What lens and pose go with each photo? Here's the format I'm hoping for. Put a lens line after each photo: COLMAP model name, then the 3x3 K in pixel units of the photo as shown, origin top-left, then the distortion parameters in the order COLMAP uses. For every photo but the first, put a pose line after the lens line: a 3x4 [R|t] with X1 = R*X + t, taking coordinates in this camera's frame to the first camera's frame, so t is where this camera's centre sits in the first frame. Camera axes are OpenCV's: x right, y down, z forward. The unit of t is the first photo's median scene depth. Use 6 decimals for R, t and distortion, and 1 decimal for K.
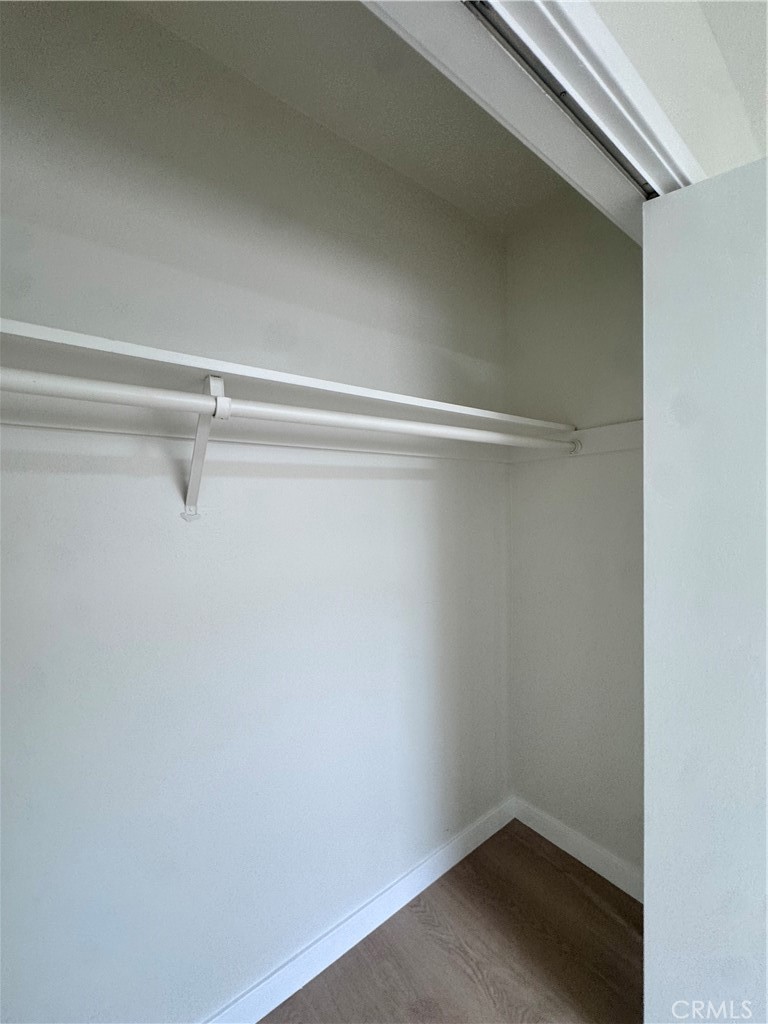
lens RADIAL K [[408.1, 0, 382.8], [0, 408.1, 511.8], [0, 0, 1]] dist [-0.003691, 0.000262]
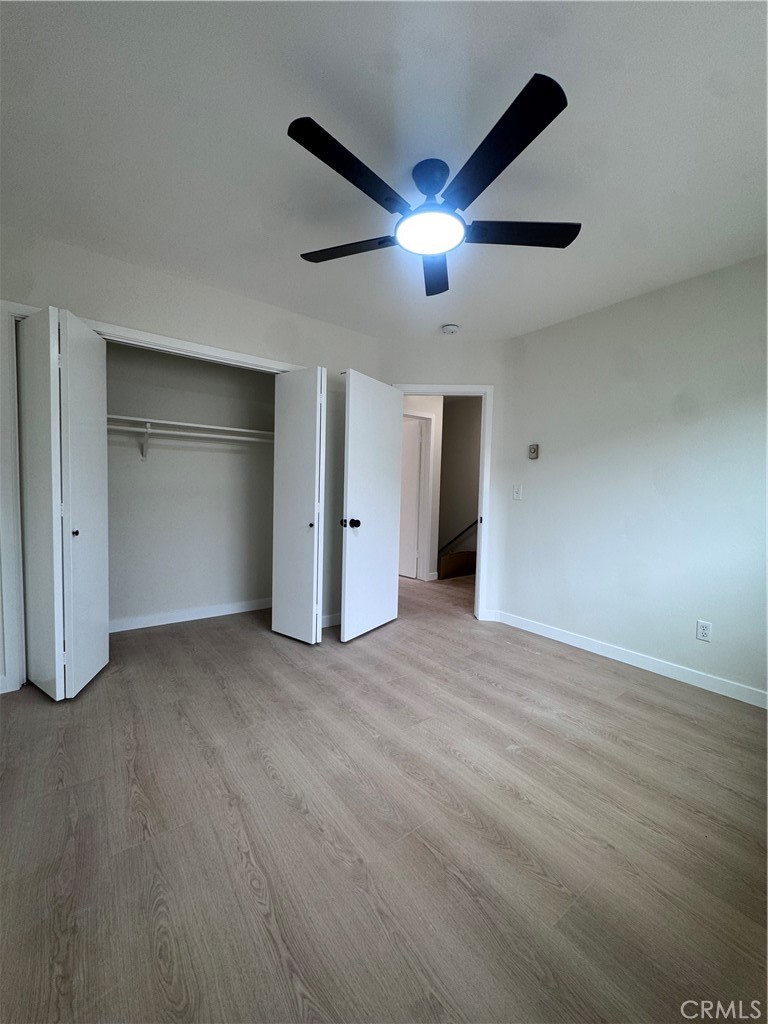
lens RADIAL K [[408.1, 0, 382.8], [0, 408.1, 511.8], [0, 0, 1]] dist [-0.003691, 0.000262]
pose [[0.998981, 0.044076, 0.009726, 1.494269], [-0.044375, 0.998471, 0.032961, 0.241231], [-0.008259, -0.033359, 0.999409, -2.408141]]
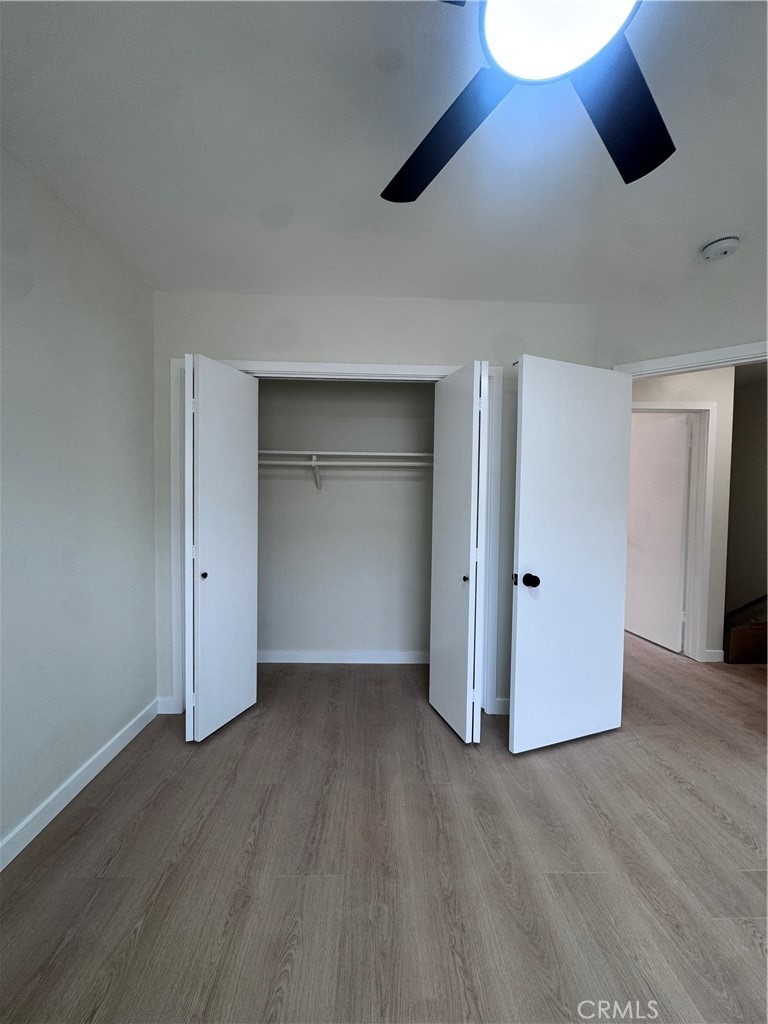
lens RADIAL K [[408.1, 0, 382.8], [0, 408.1, 511.8], [0, 0, 1]] dist [-0.003691, 0.000262]
pose [[0.817571, 0.048967, -0.573742, 1.885466], [-0.043073, 0.998787, 0.023865, 0.066599], [0.574215, 0.005202, 0.818688, -1.430742]]
